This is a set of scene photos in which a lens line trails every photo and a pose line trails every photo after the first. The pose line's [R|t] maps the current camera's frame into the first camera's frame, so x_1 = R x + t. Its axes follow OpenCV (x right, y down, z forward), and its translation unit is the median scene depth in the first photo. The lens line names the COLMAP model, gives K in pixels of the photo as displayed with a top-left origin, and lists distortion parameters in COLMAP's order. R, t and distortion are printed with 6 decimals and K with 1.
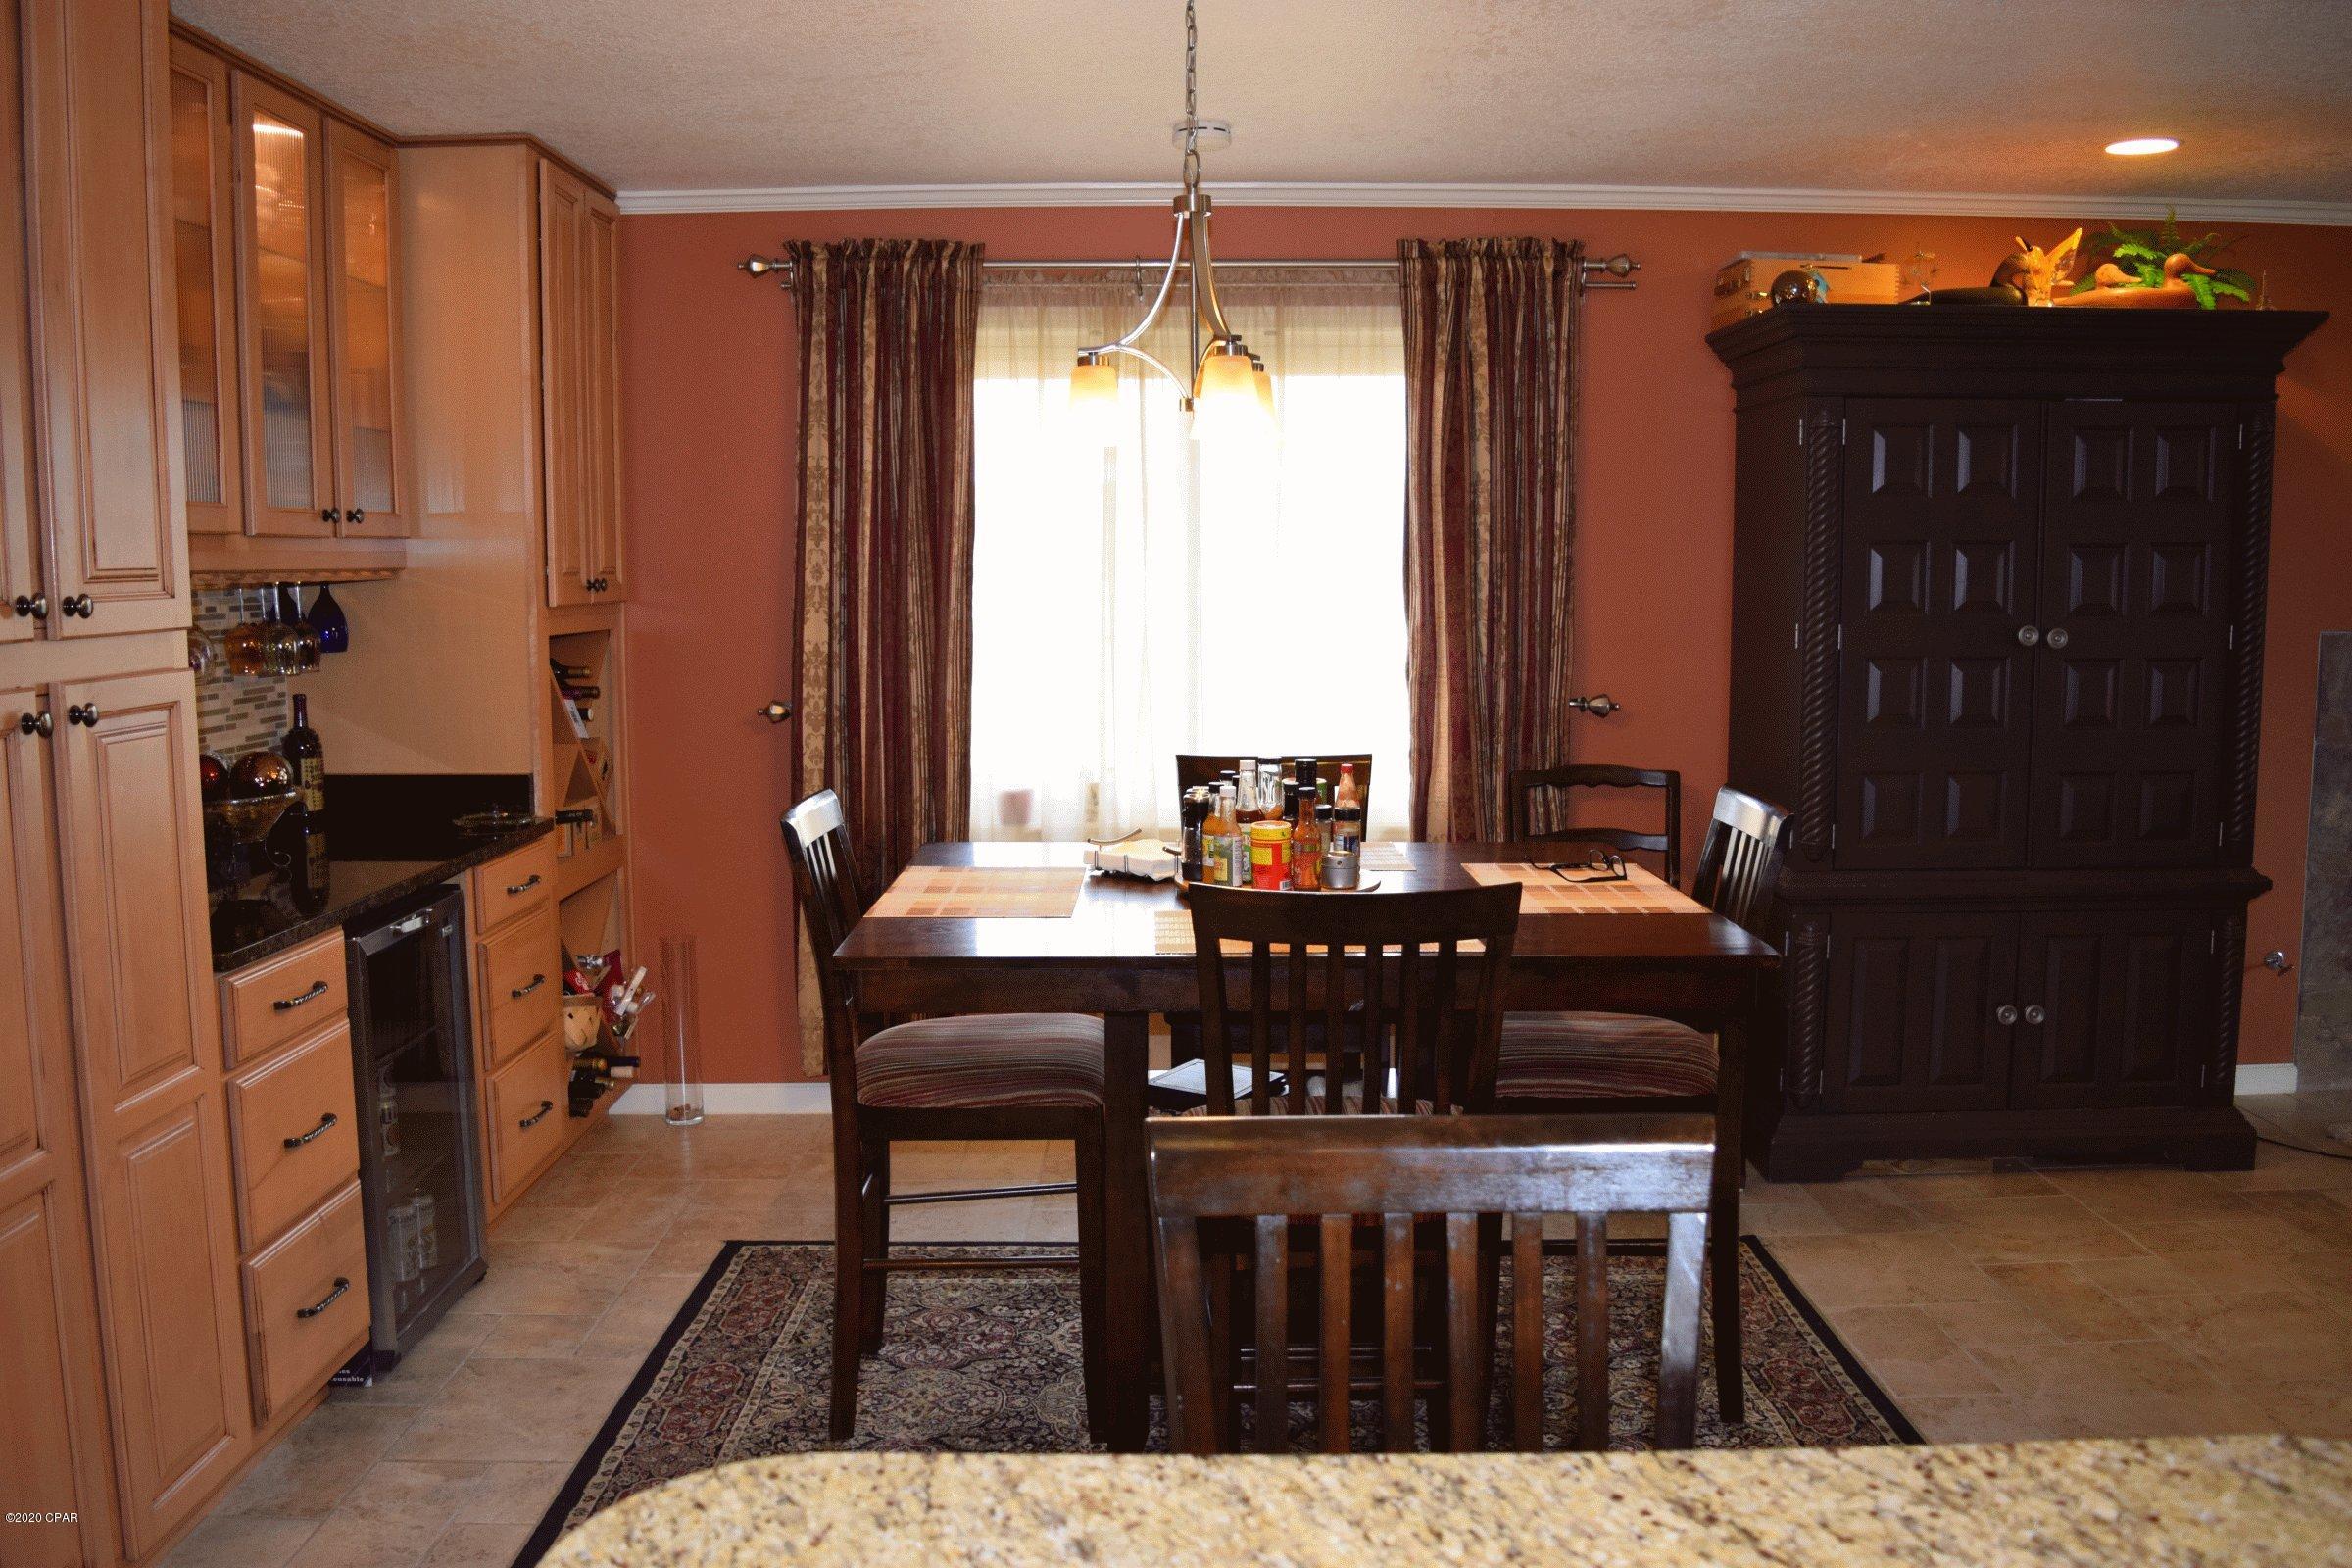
lens RADIAL K [[1847.9, 0, 1175.7], [0, 1847.9, 785.9], [0, 0, 1]] dist [-0.099323, 0.024763]
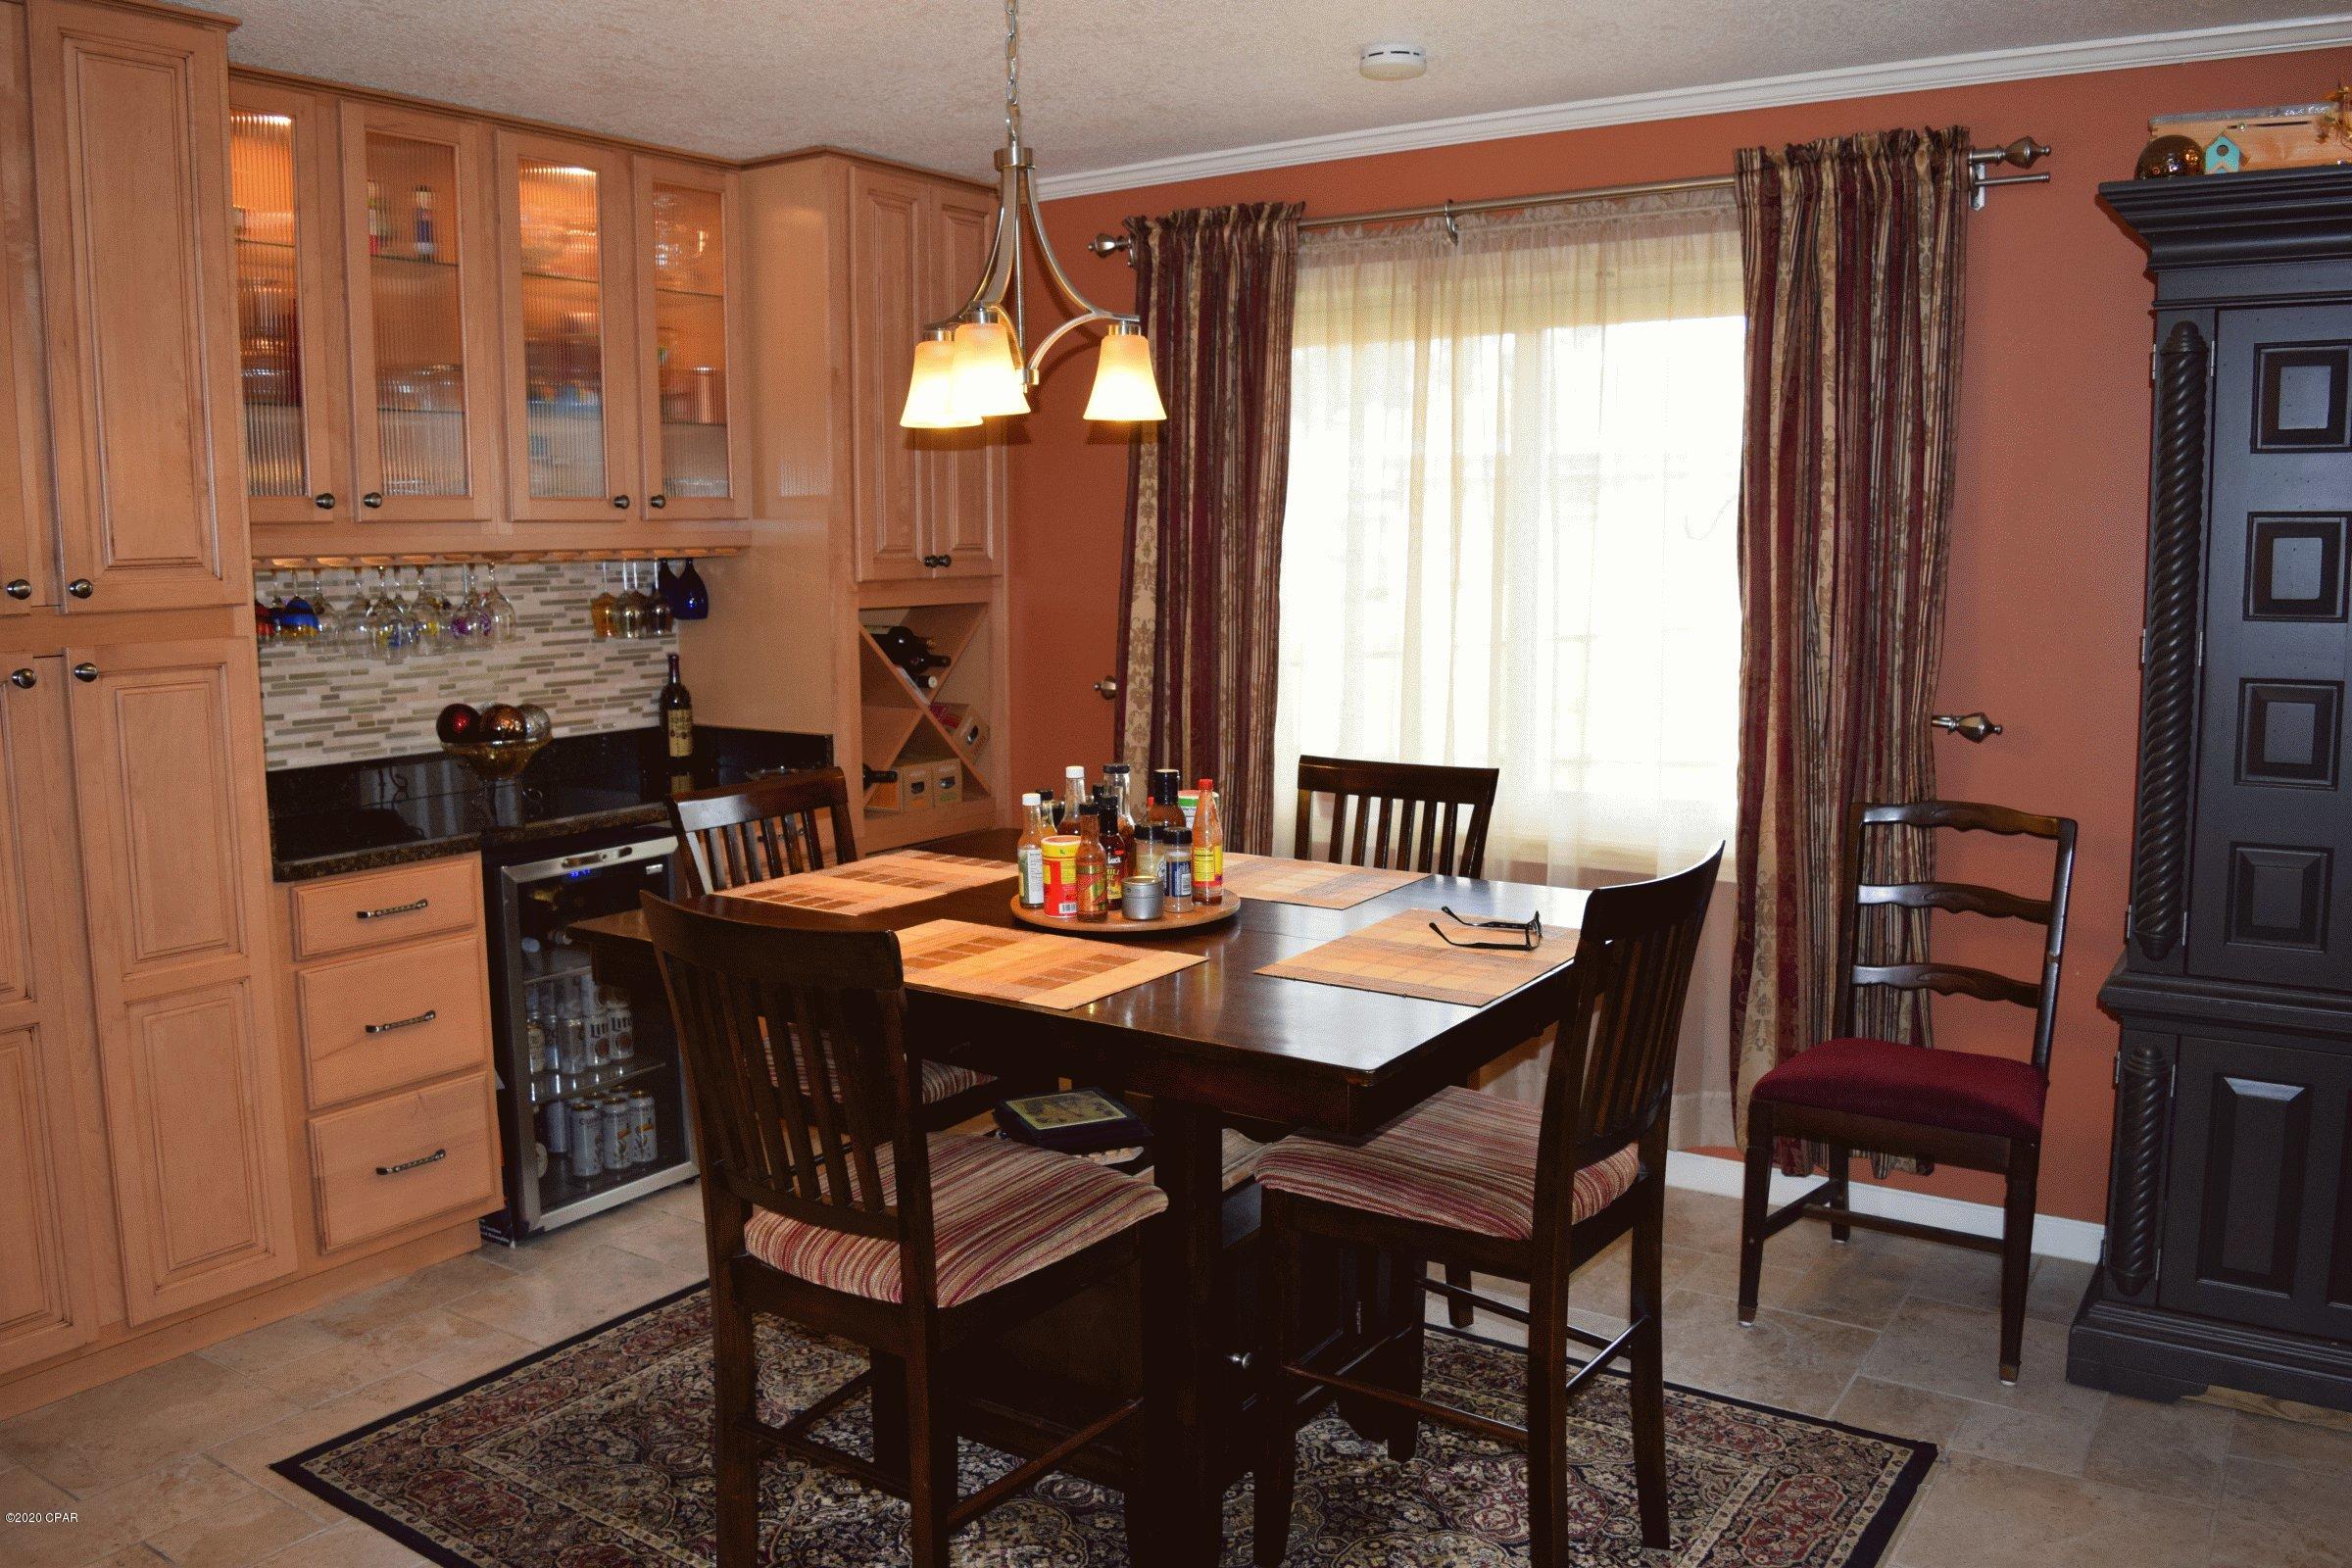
lens RADIAL K [[1847.9, 0, 1174.8], [0, 1847.9, 779.1], [0, 0, 1]] dist [-0.099323, 0.024763]
pose [[0.826799, 0.070604, -0.558049, 0.388935], [-0.061663, 0.997489, 0.034843, -0.028125], [0.559108, 0.005603, 0.829076, 0.182033]]
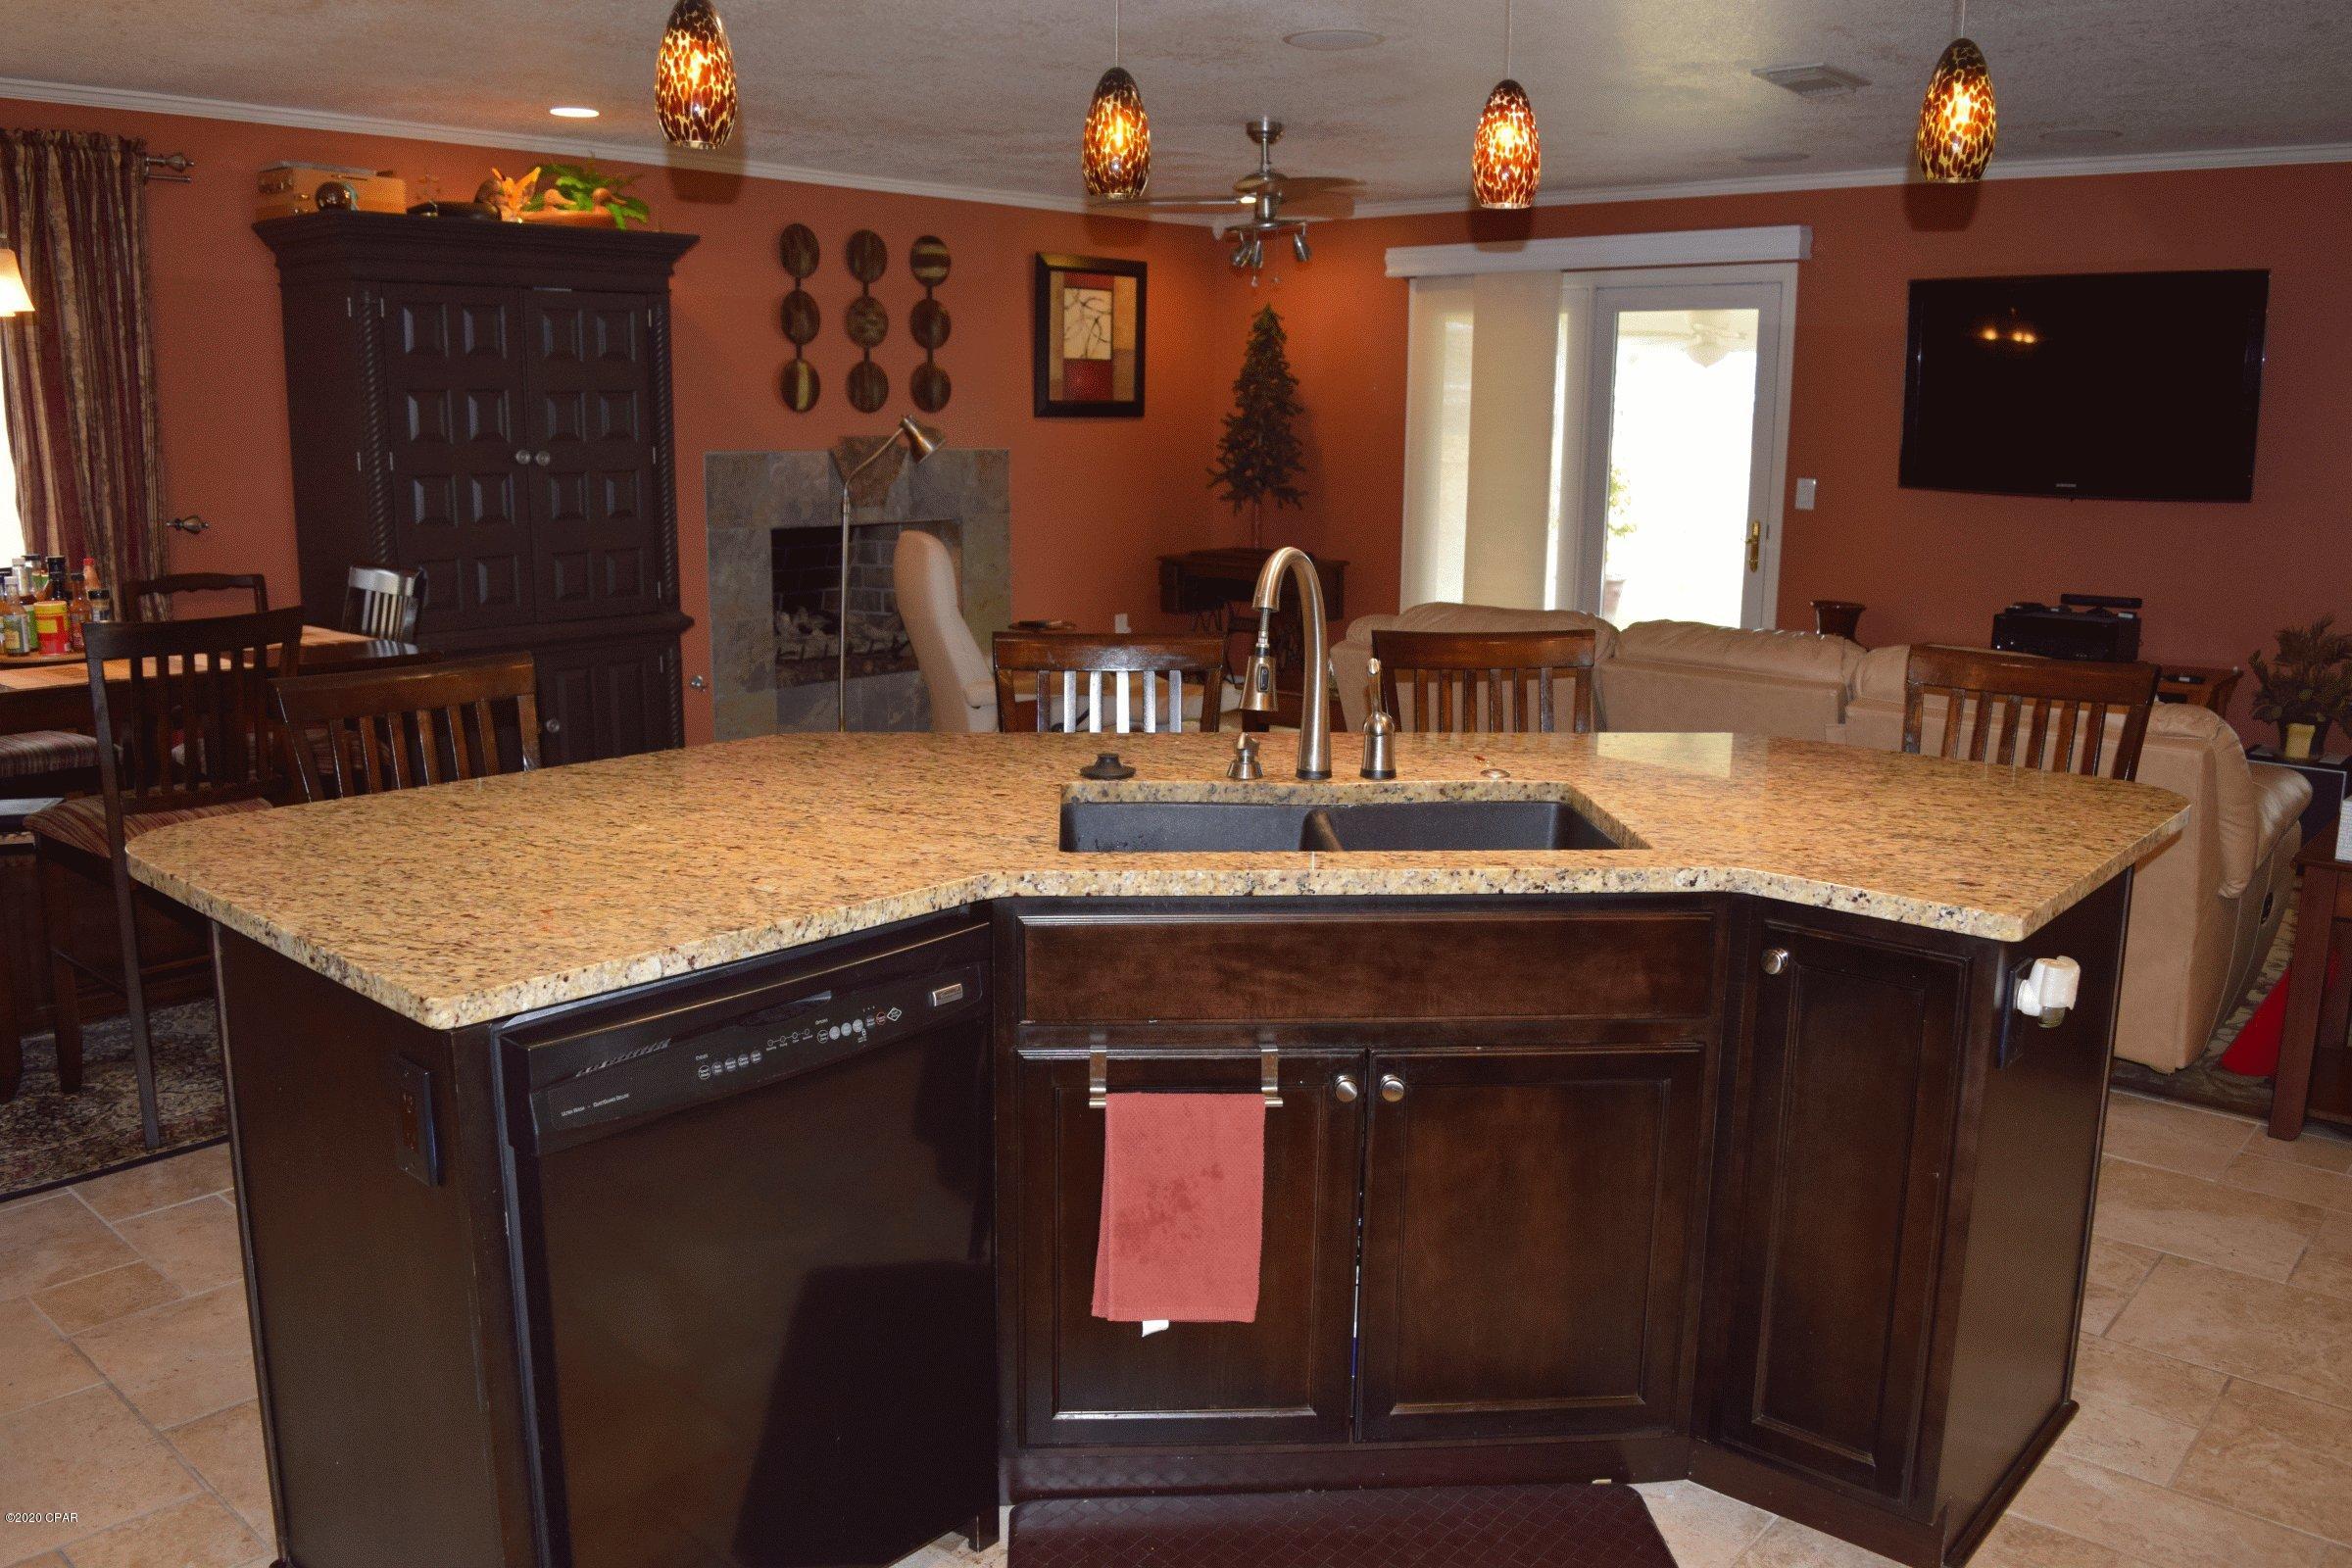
lens RADIAL K [[1847.9, 0, 1176.7], [0, 1847.9, 778.2], [0, 0, 1]] dist [-0.099323, 0.024763]
pose [[0.667446, -0.133579, 0.732580, -0.235942], [0.073247, 0.990785, 0.113925, 0.036551], [-0.741047, -0.022380, 0.671080, -0.302753]]
